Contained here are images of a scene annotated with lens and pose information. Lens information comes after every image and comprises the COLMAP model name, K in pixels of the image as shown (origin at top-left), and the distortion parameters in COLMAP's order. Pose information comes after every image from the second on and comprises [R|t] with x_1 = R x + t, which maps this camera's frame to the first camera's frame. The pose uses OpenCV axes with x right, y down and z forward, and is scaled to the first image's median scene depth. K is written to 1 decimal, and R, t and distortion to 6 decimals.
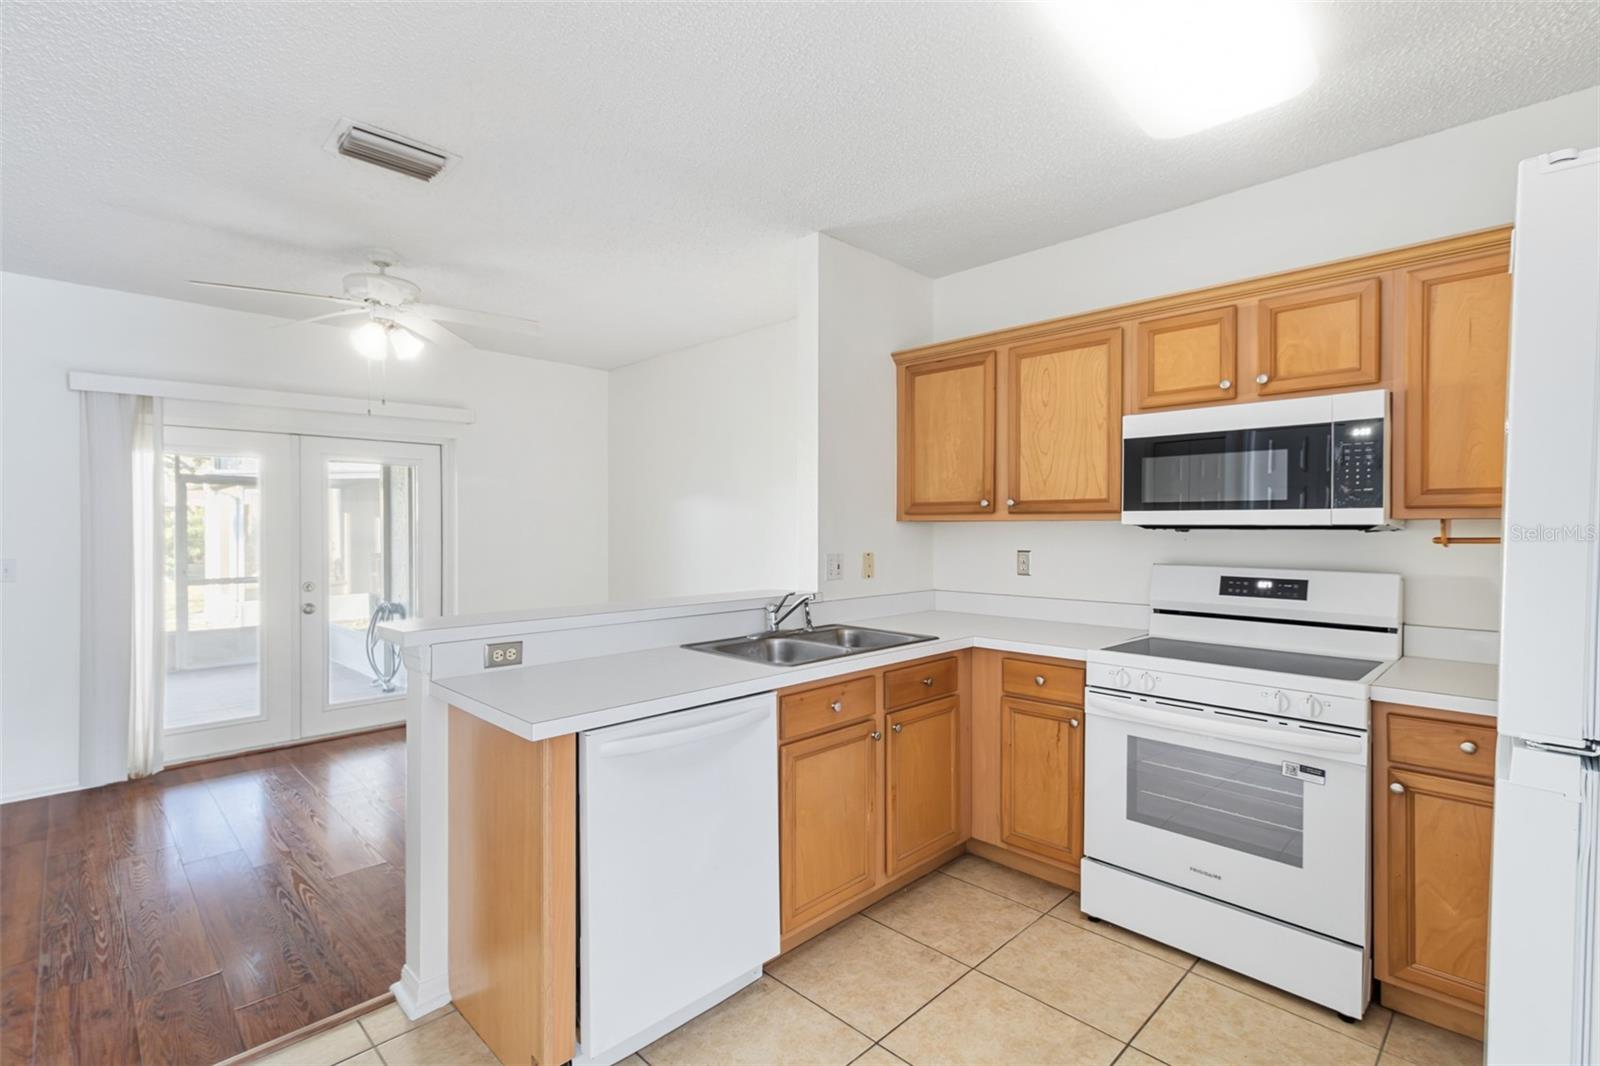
lens RADIAL K [[736.9, 0, 800.0], [0, 736.9, 533.0], [0, 0, 1]] dist [0.003978, 0.000159]
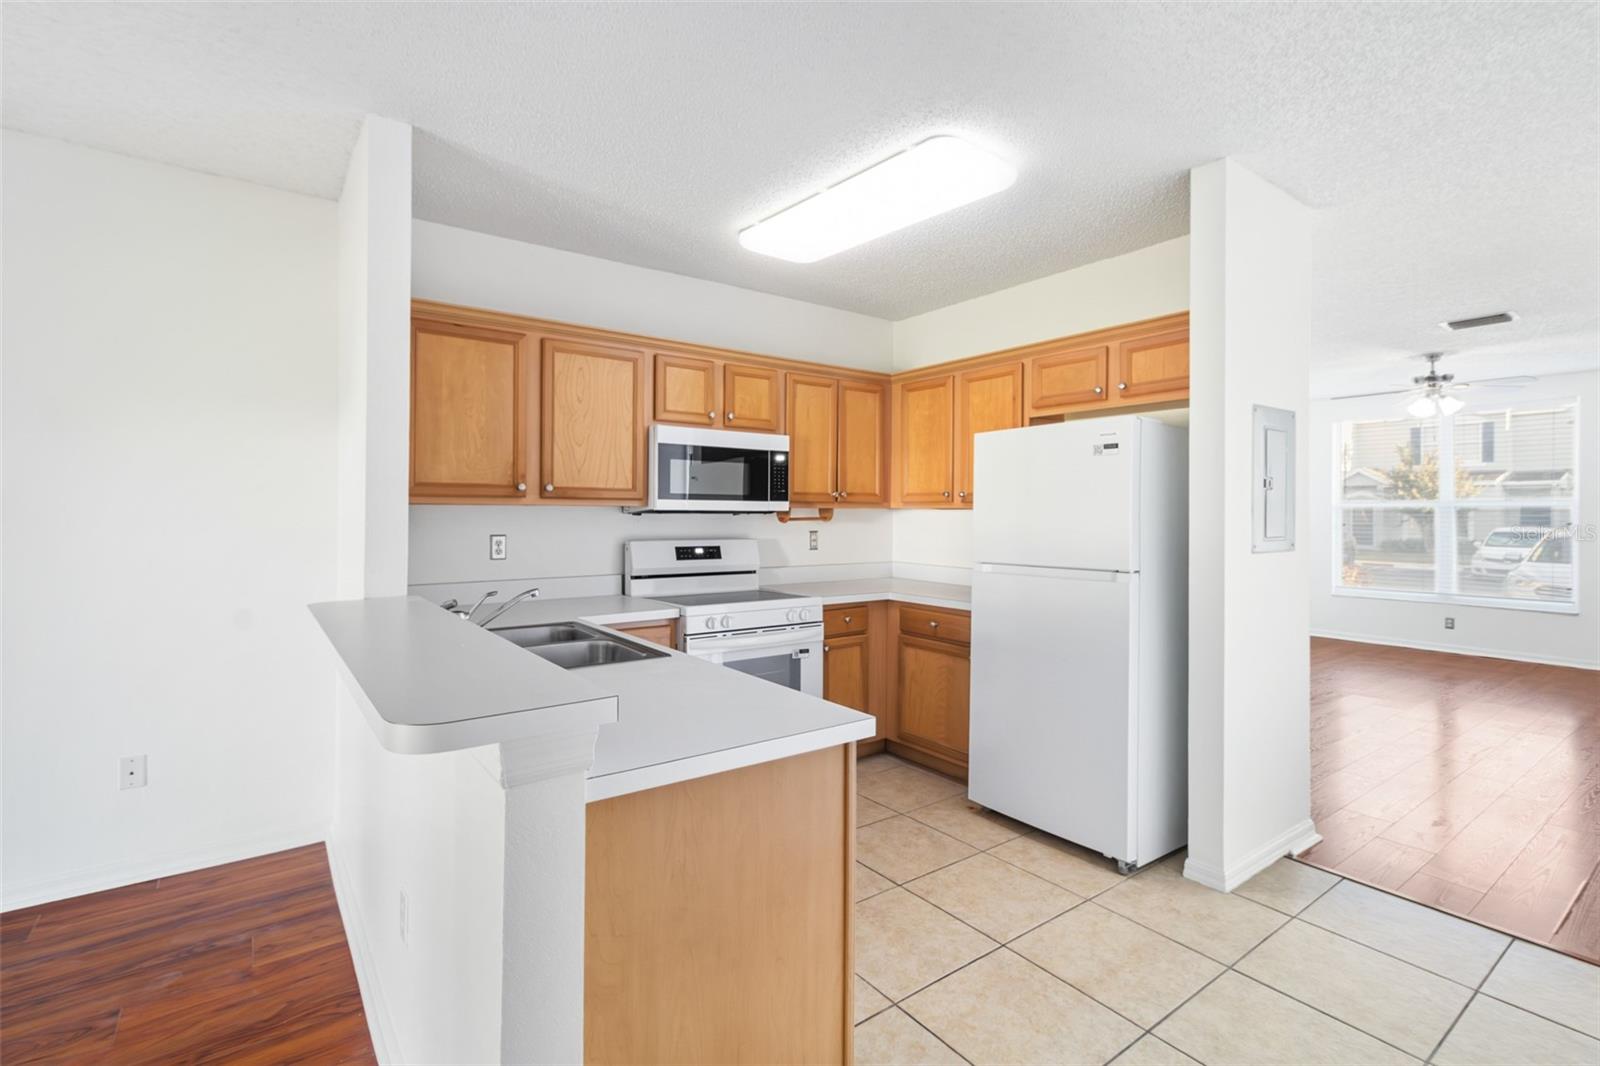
lens RADIAL K [[742.6, 0, 805.5], [0, 742.6, 512.8], [0, 0, 1]] dist [0.004510, -0.000490]
pose [[0.139216, 0.000913, 0.990262, -0.829961], [0.003221, 0.999994, -0.001375, -0.003643], [-0.990257, 0.003381, 0.139213, 0.590131]]
